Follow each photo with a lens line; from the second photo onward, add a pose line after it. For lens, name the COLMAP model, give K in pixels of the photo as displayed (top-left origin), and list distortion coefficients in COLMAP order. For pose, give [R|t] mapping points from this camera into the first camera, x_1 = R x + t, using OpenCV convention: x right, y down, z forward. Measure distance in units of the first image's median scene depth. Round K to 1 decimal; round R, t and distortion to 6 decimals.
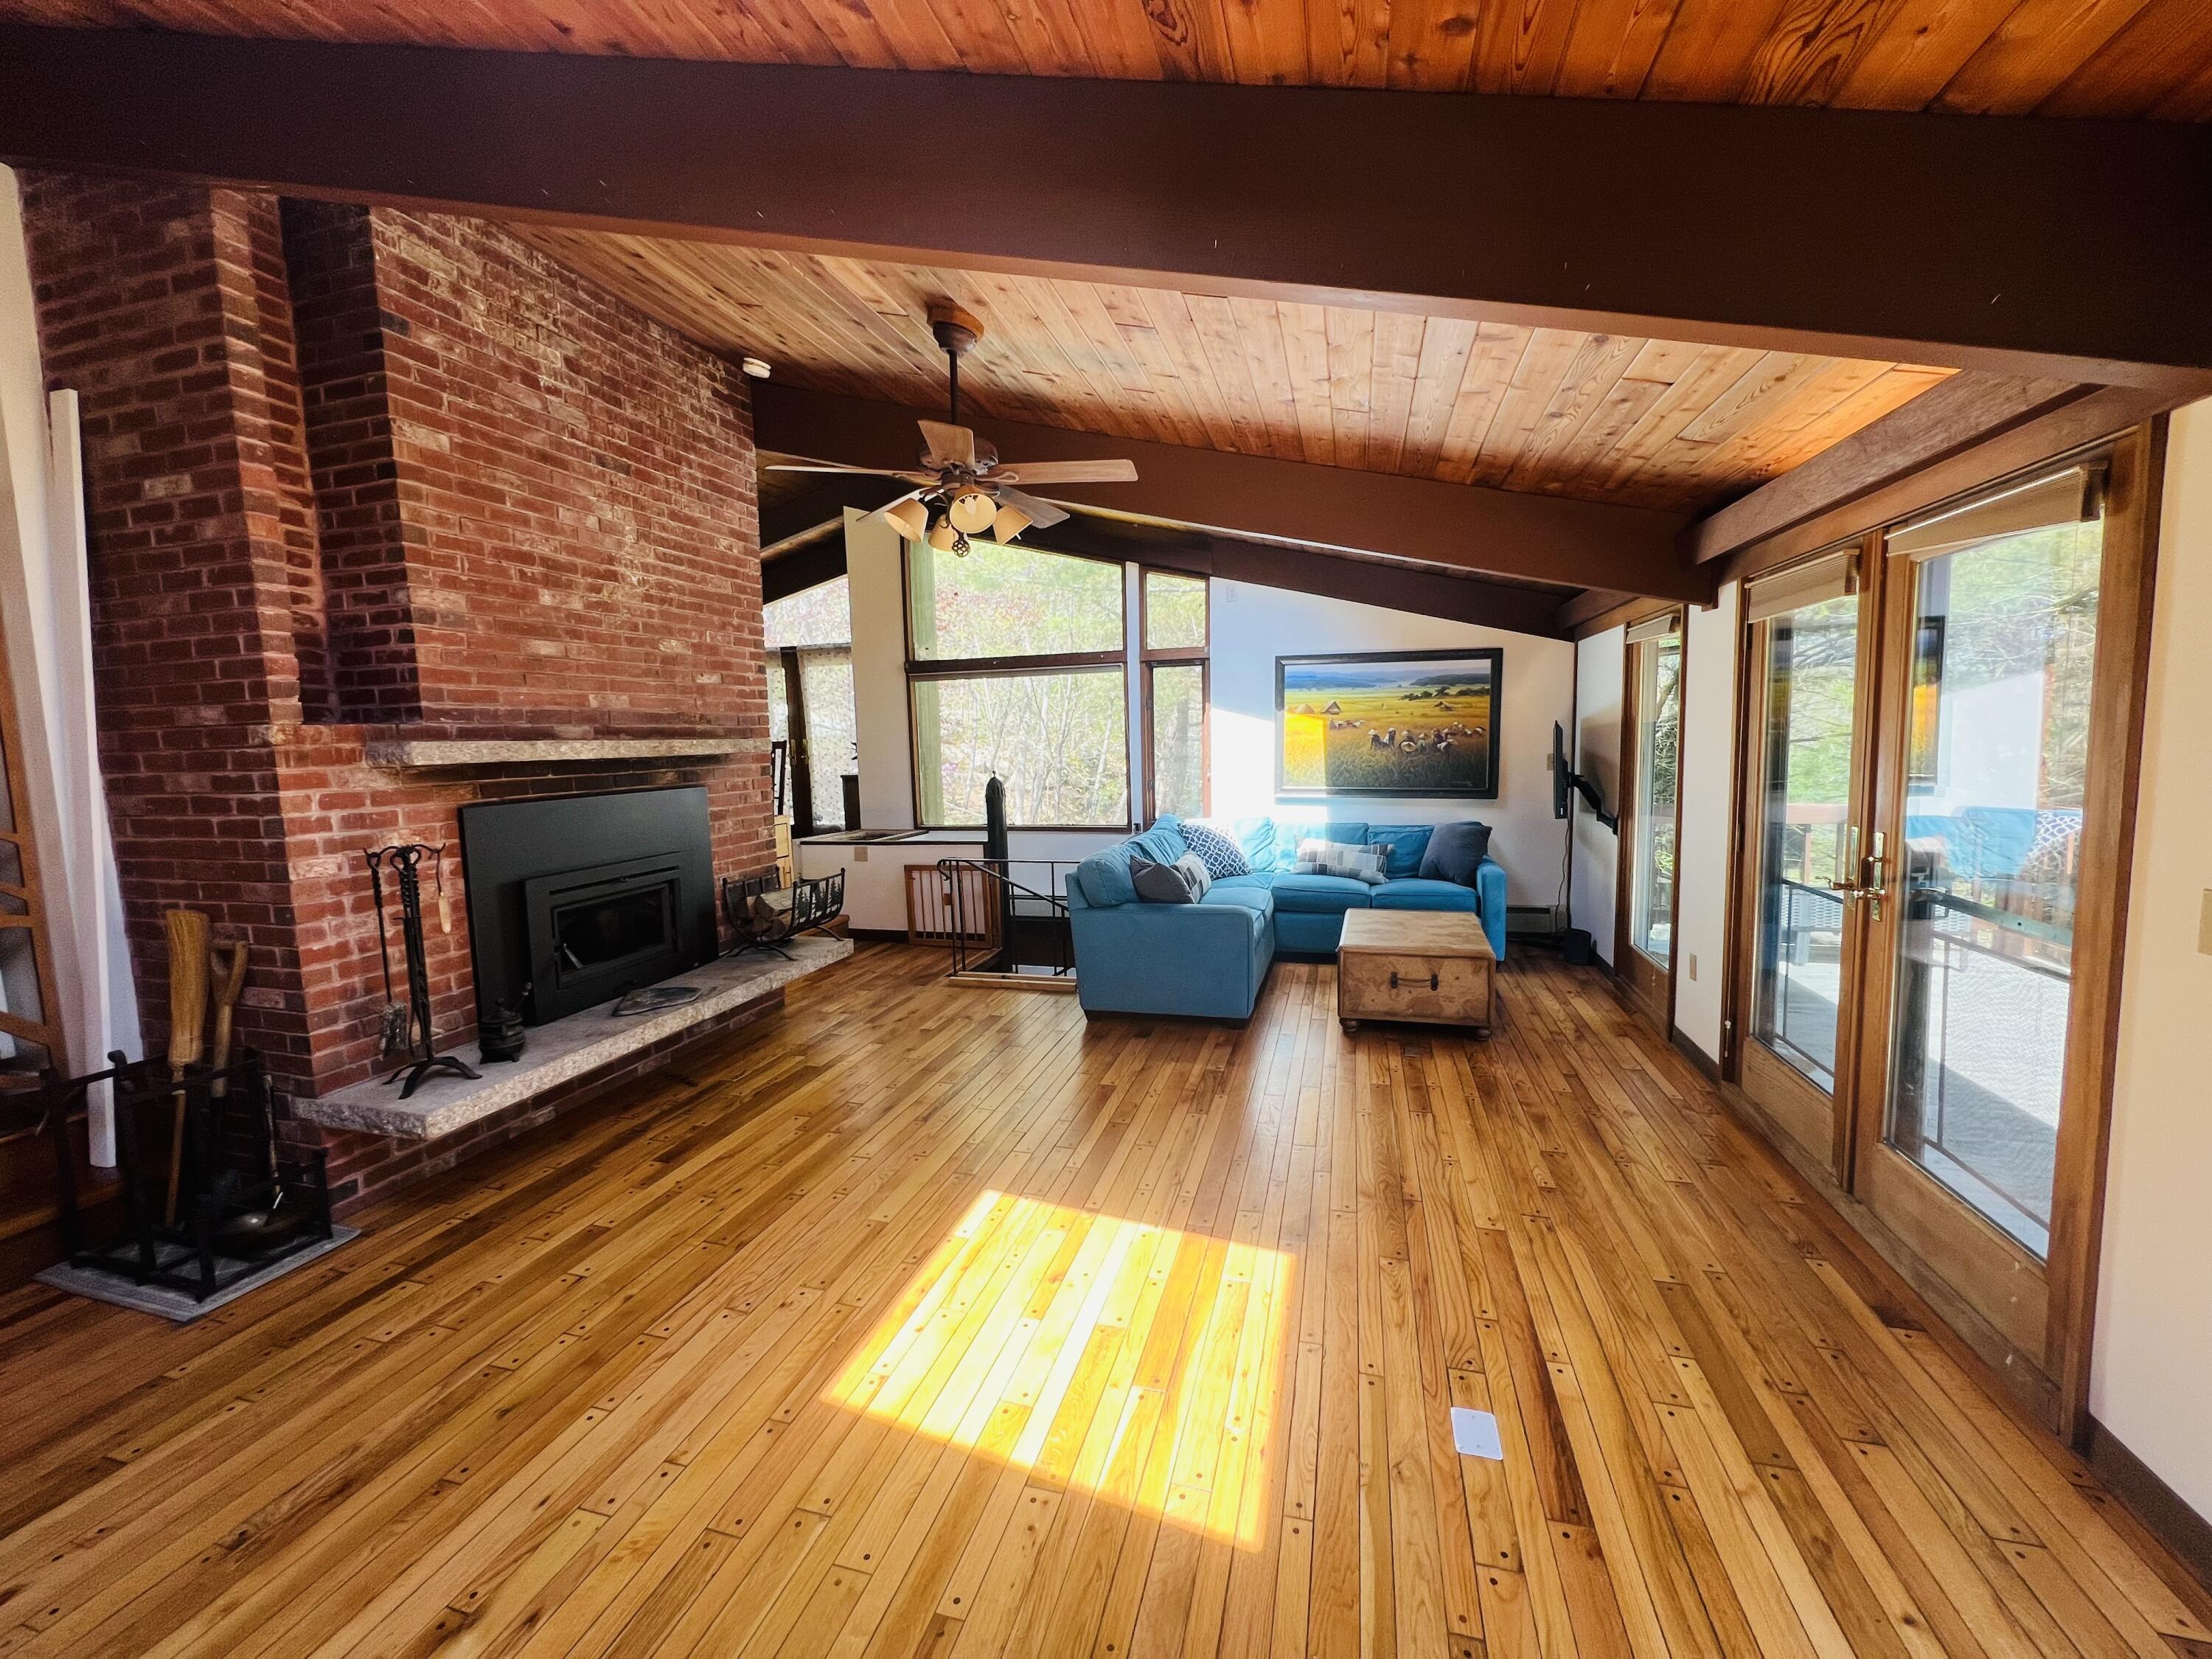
lens RADIAL K [[883.5, 0, 1097.8], [0, 883.5, 827.9], [0, 0, 1]] dist [-0.001791, 0.000459]
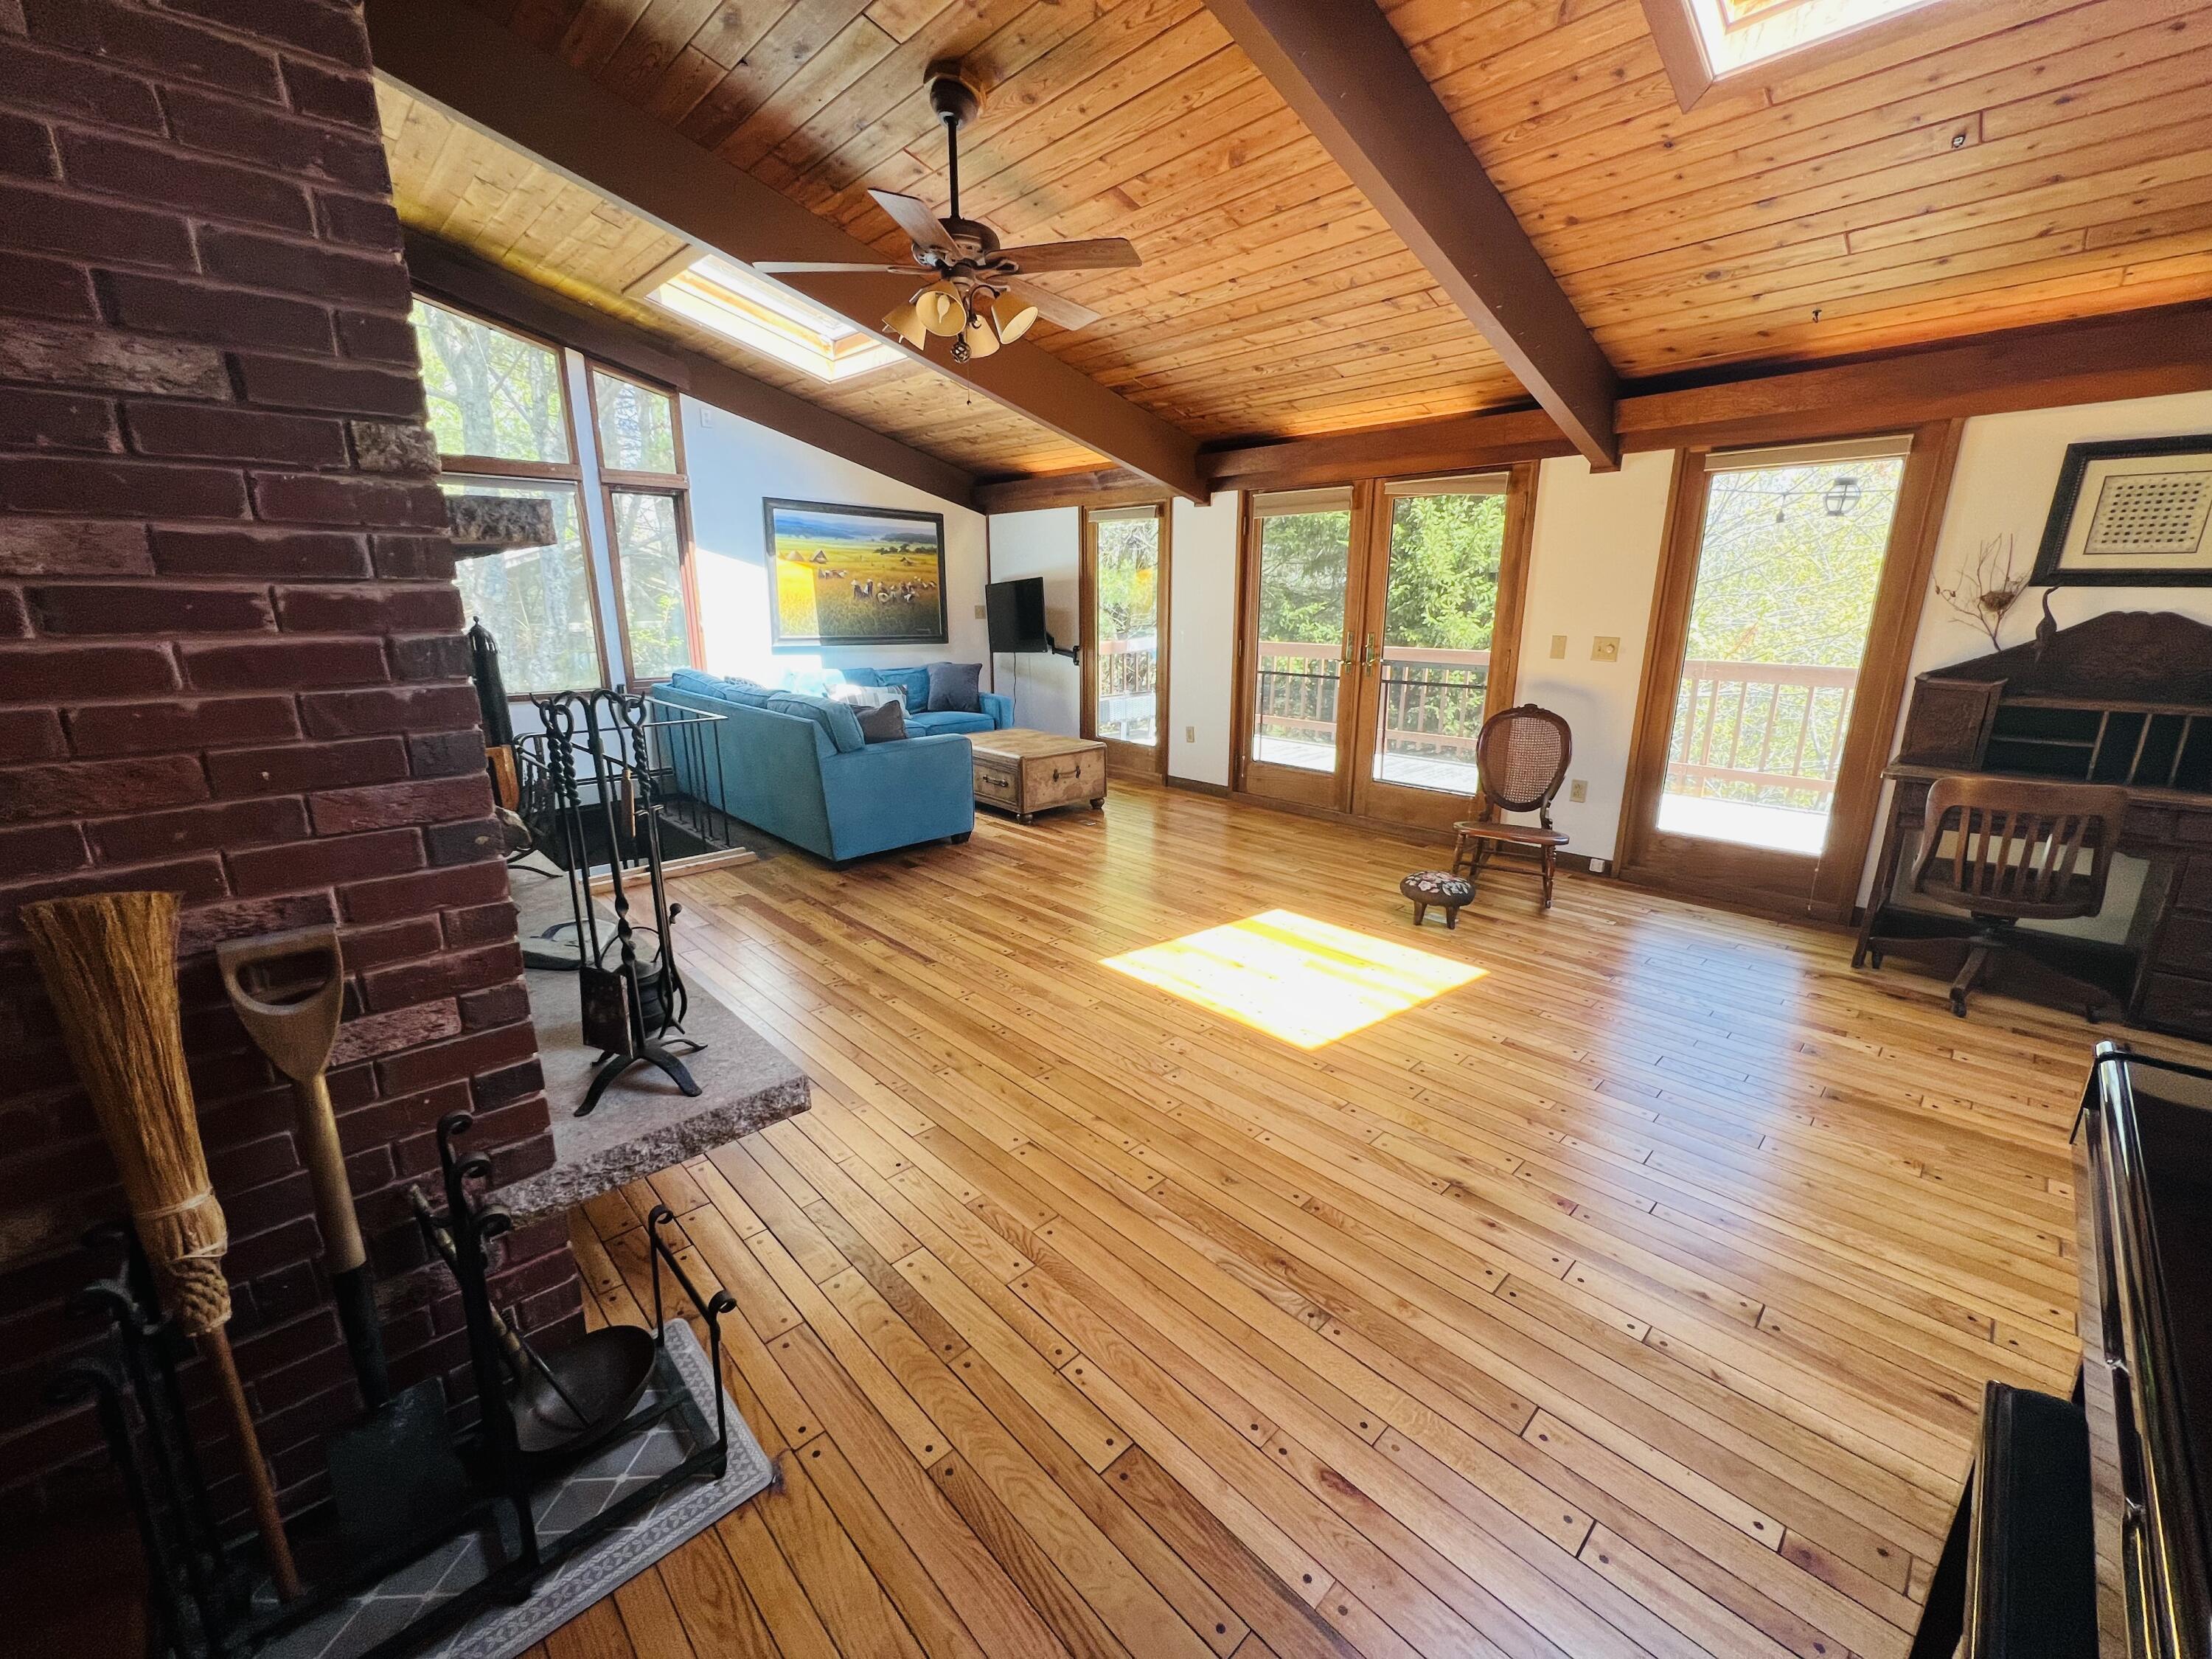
lens RADIAL K [[883.5, 0, 1097.8], [0, 883.5, 827.9], [0, 0, 1]] dist [-0.001791, 0.000459]
pose [[0.501224, -0.192950, 0.843531, -0.836307], [0.074795, 0.980835, 0.179914, 0.021444], [-0.862079, -0.027085, 0.506050, 0.323539]]
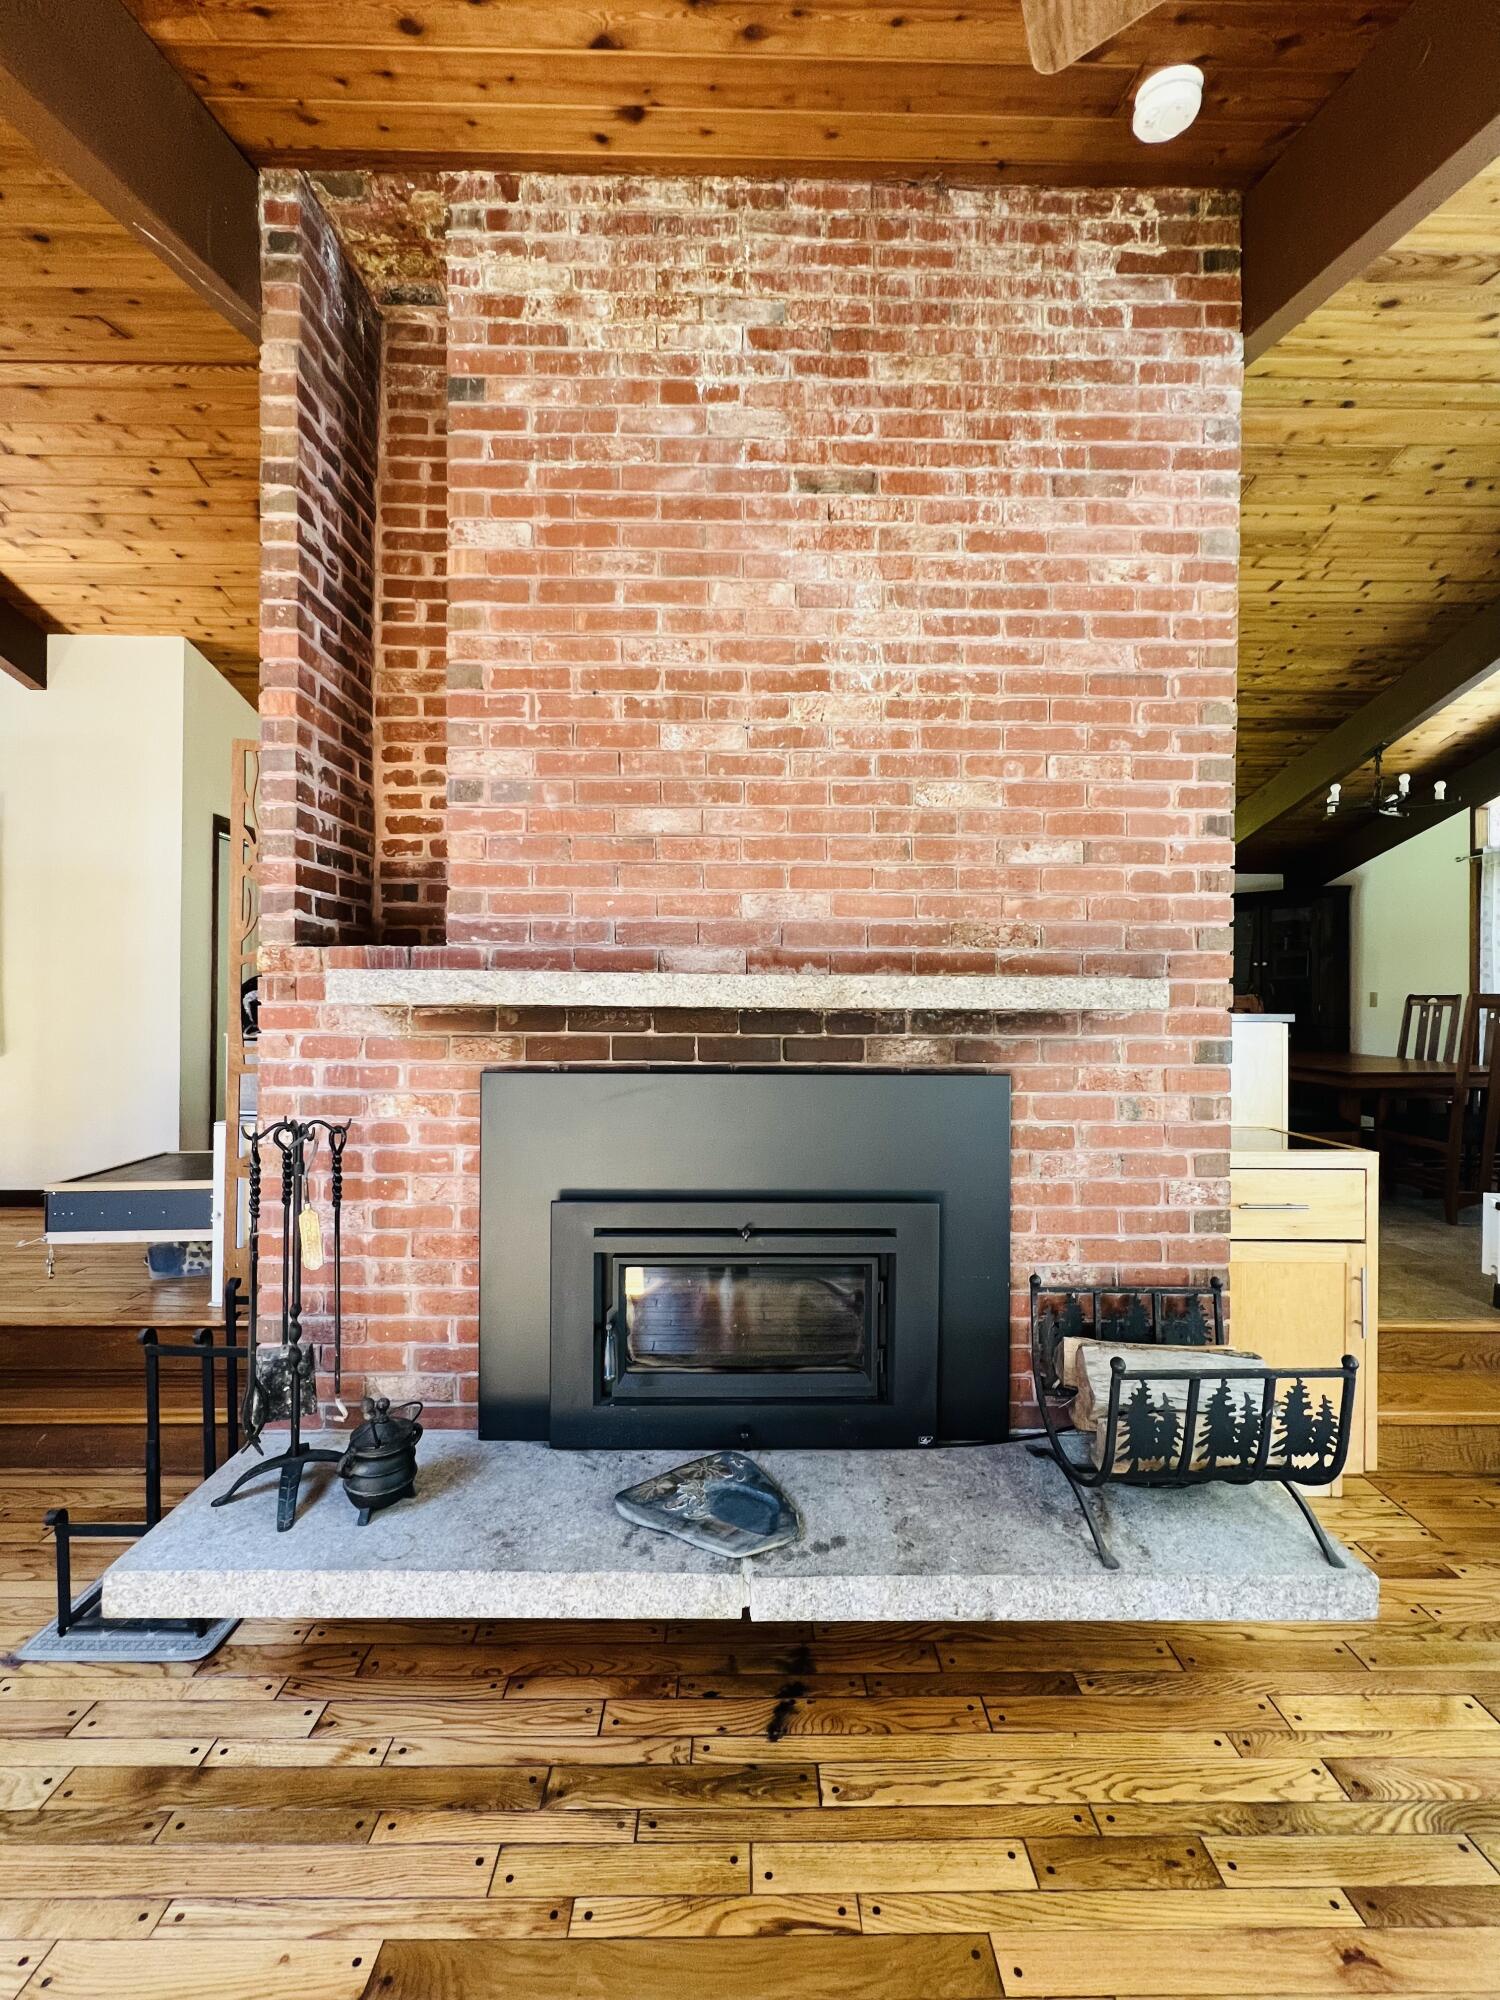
lens RADIAL K [[798.8, 0, 750.5], [0, 798.8, 990.2], [0, 0, 1]] dist [-0.001791, 0.000459]
pose [[0.288763, 0.021883, -0.957151, -0.078835], [-0.113801, 0.993436, -0.011620, -0.083464], [0.950613, 0.112280, 0.289358, 0.852048]]
